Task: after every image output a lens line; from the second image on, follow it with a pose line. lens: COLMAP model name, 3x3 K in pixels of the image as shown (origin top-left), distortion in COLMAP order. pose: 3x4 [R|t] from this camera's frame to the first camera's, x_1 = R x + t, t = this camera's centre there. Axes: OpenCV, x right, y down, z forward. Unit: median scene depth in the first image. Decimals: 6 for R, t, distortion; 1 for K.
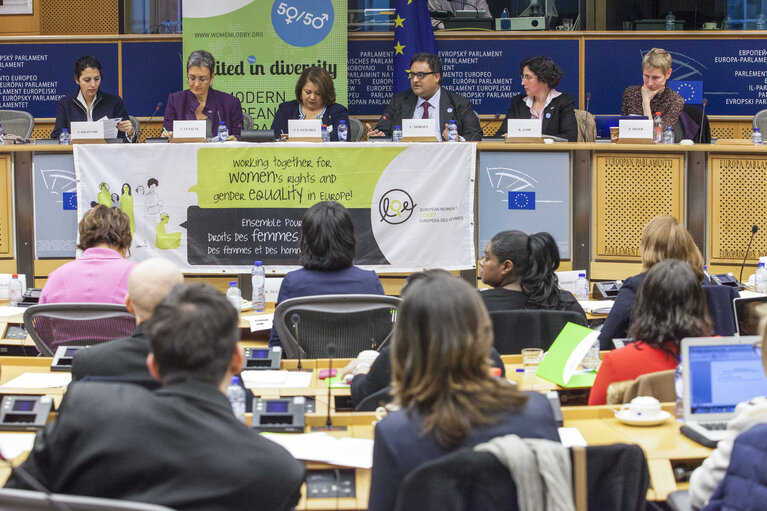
lens RADIAL K [[1926.5, 0, 386.4], [0, 1926.5, 258.3], [0, 0, 1]] dist [-0.211257, 0.000000]
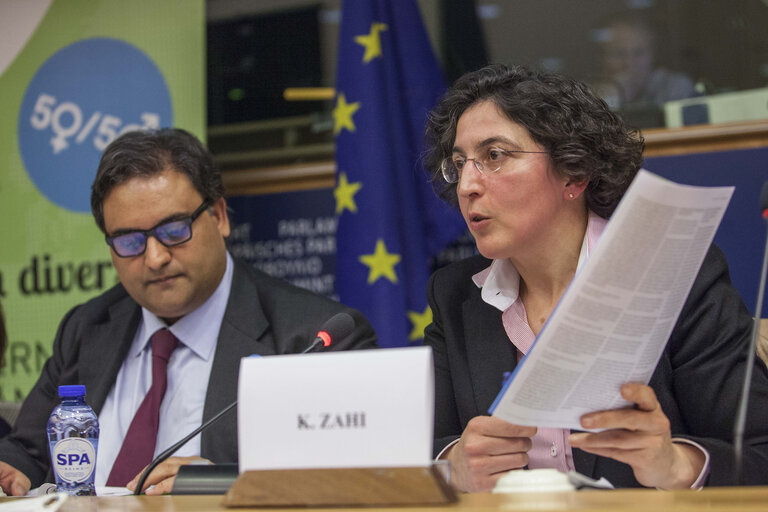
lens RADIAL K [[1723.8, 0, 383.9], [0, 1723.8, 254.5], [0, 0, 1]] dist [-0.316009, 0.000000]
pose [[0.954118, -0.063421, -0.292639, 0.114713], [0.011438, 0.984318, -0.176031, -0.054357], [0.299214, 0.164607, 0.939881, 0.841092]]
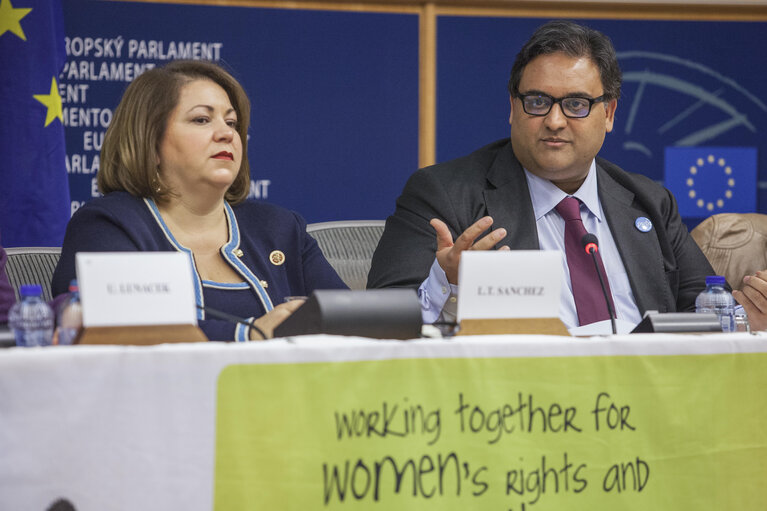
lens RADIAL K [[4233.9, 0, 382.4], [0, 4233.9, 254.8], [0, 0, 1]] dist [1.778702, 0.000000]
pose [[0.739467, 0.000881, 0.673192, -0.438253], [0.059541, 0.995994, -0.066707, -0.033771], [-0.670555, 0.089410, 0.736453, 0.580672]]
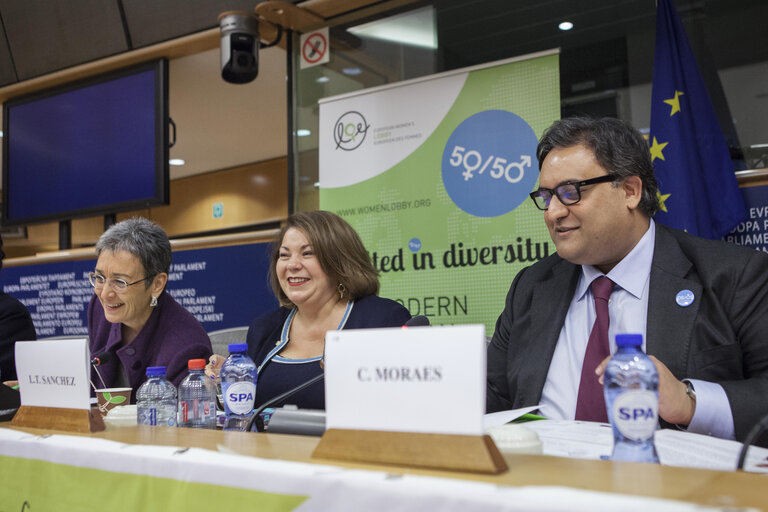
lens RADIAL K [[791.9, 0, 404.2], [0, 791.9, 255.2], [0, 0, 1]] dist [-0.043575, 0.000000]
pose [[0.873145, -0.066798, -0.482862, 0.055496], [-0.024125, 0.983431, -0.179669, -0.064491], [0.486863, 0.168526, 0.857067, 0.914993]]
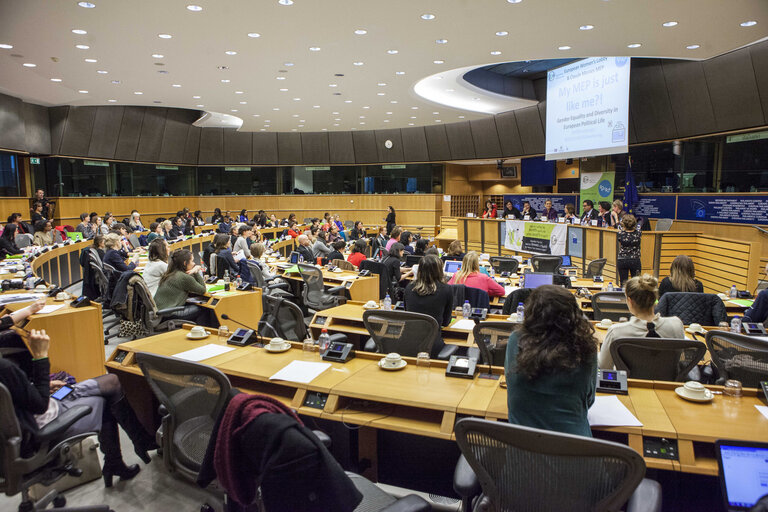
lens RADIAL K [[534.6, 0, 386.1], [0, 534.6, 251.3], [0, 0, 1]] dist [-0.048007, 0.002763]
pose [[0.430137, 0.097987, -0.897430, 0.802228], [-0.092278, 0.993657, 0.064265, -0.040468], [0.898035, 0.055171, 0.436451, 0.228736]]
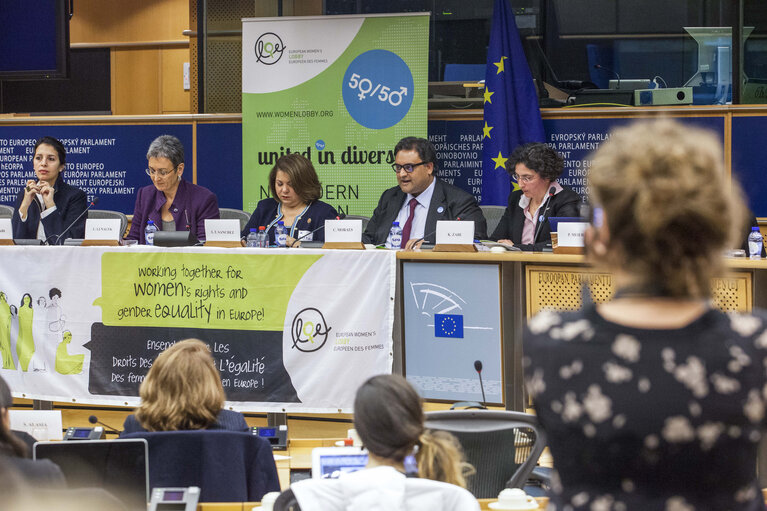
lens RADIAL K [[2537.2, 0, 383.2], [0, 2537.2, 253.6], [0, 0, 1]] dist [0.090577, 0.000000]
pose [[0.916943, 0.014283, -0.398762, 0.439708], [-0.038358, 0.997886, -0.052460, -0.004392], [0.397169, 0.063399, 0.915553, 0.051112]]
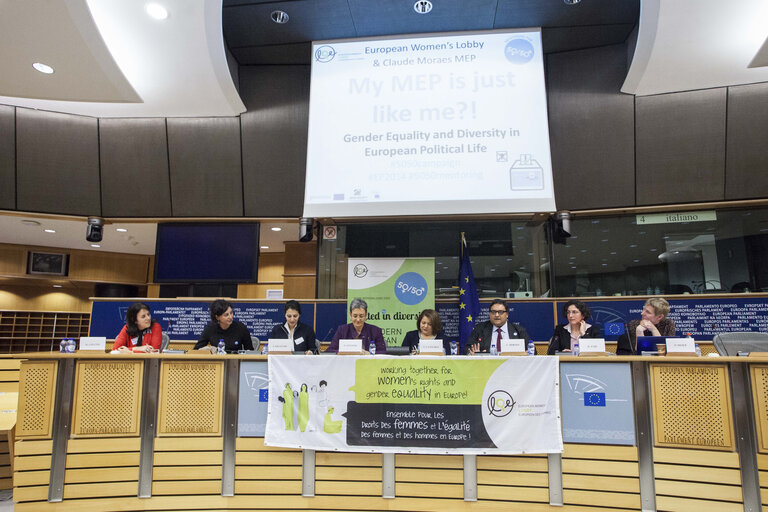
lens RADIAL K [[447.1, 0, 392.7], [0, 447.1, 260.7], [0, 0, 1]] dist [-0.068522, 0.032597]
pose [[0.999950, 0.007101, -0.006988, -0.068408], [-0.008723, 0.962904, -0.269705, -0.038291], [0.004813, 0.269752, 0.962918, 0.655222]]
